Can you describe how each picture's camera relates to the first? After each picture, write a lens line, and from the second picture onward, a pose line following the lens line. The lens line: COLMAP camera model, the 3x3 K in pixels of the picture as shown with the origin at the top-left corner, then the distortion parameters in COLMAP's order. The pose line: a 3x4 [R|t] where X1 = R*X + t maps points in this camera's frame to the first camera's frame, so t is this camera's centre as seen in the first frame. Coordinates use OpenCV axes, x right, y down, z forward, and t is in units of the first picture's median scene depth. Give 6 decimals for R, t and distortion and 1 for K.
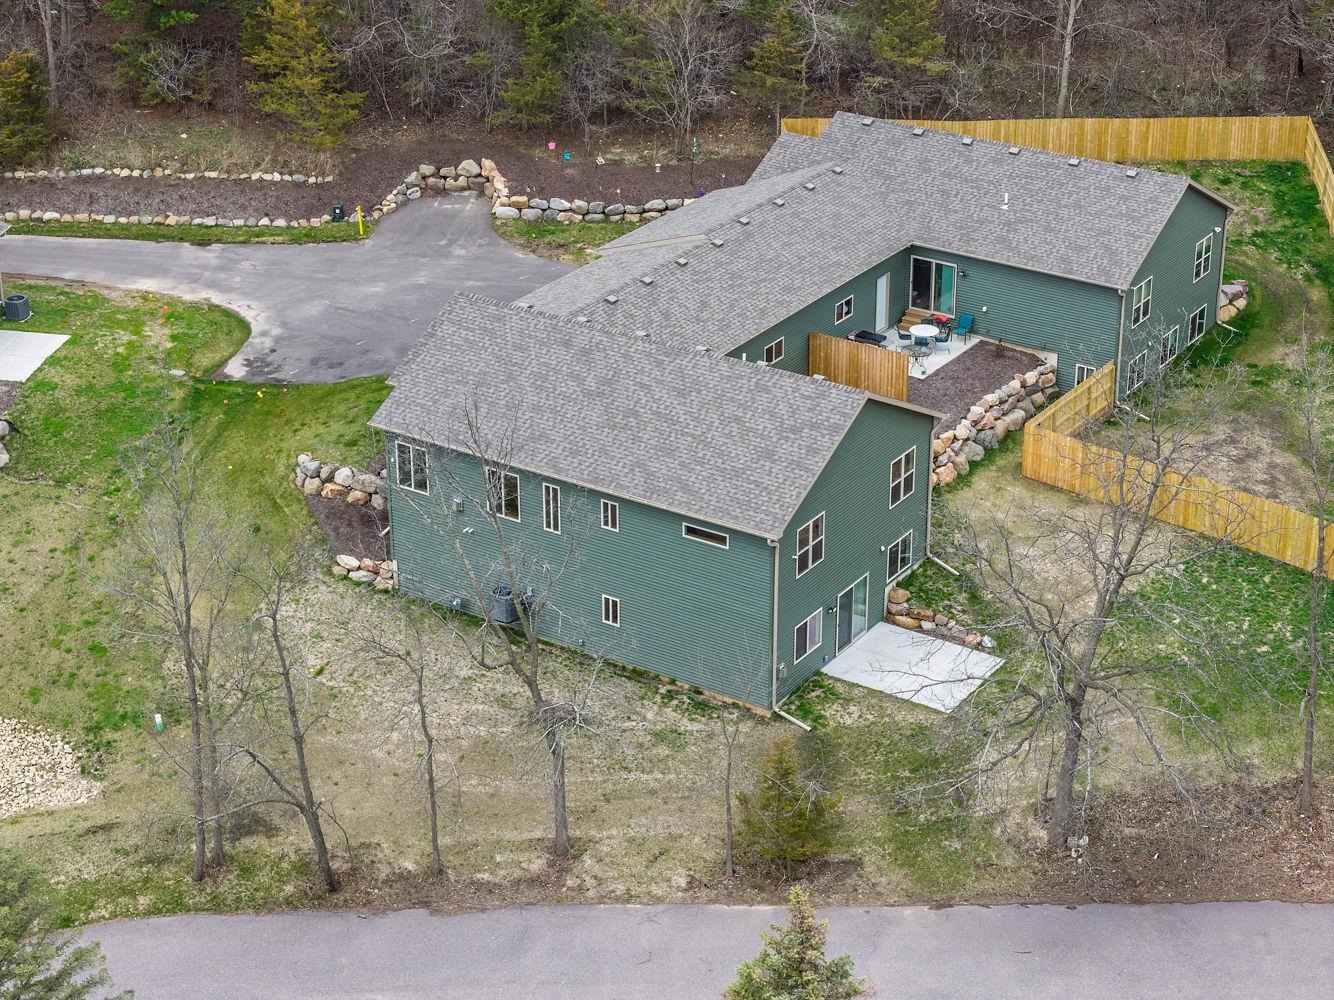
lens RADIAL K [[2638.0, 0, 667.0], [0, 2638.0, 500.0], [0, 0, 1]] dist [-0.048525, 0.019110]
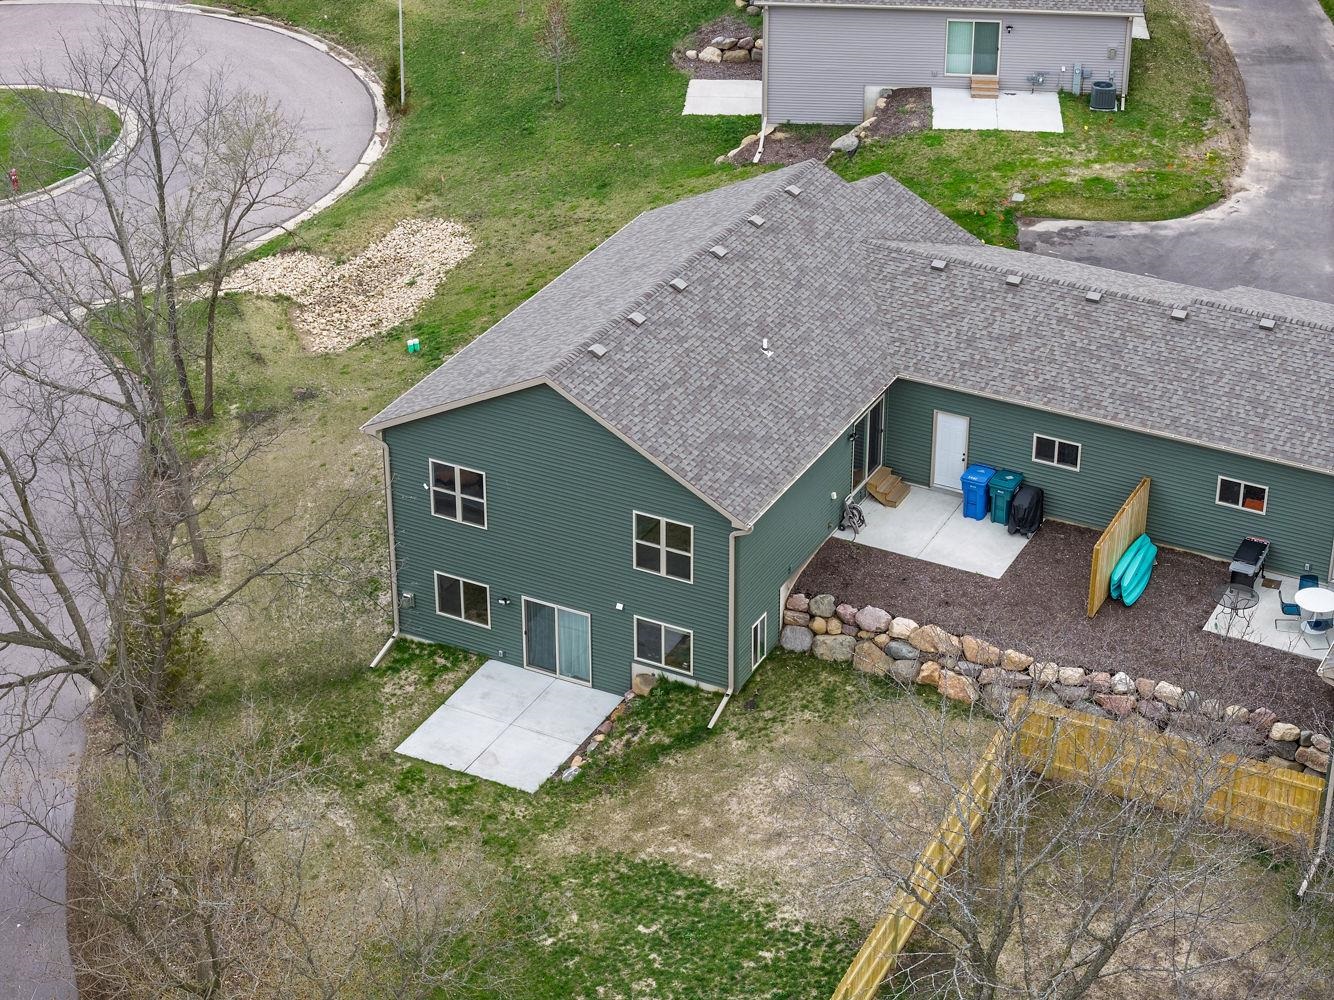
lens RADIAL K [[2638.0, 0, 667.0], [0, 2638.0, 500.0], [0, 0, 1]] dist [-0.048525, 0.019110]
pose [[0.101170, 0.490821, -0.865366, 0.638505], [-0.424991, 0.807791, 0.408480, -0.285007], [0.899526, 0.326447, 0.290319, 0.672567]]
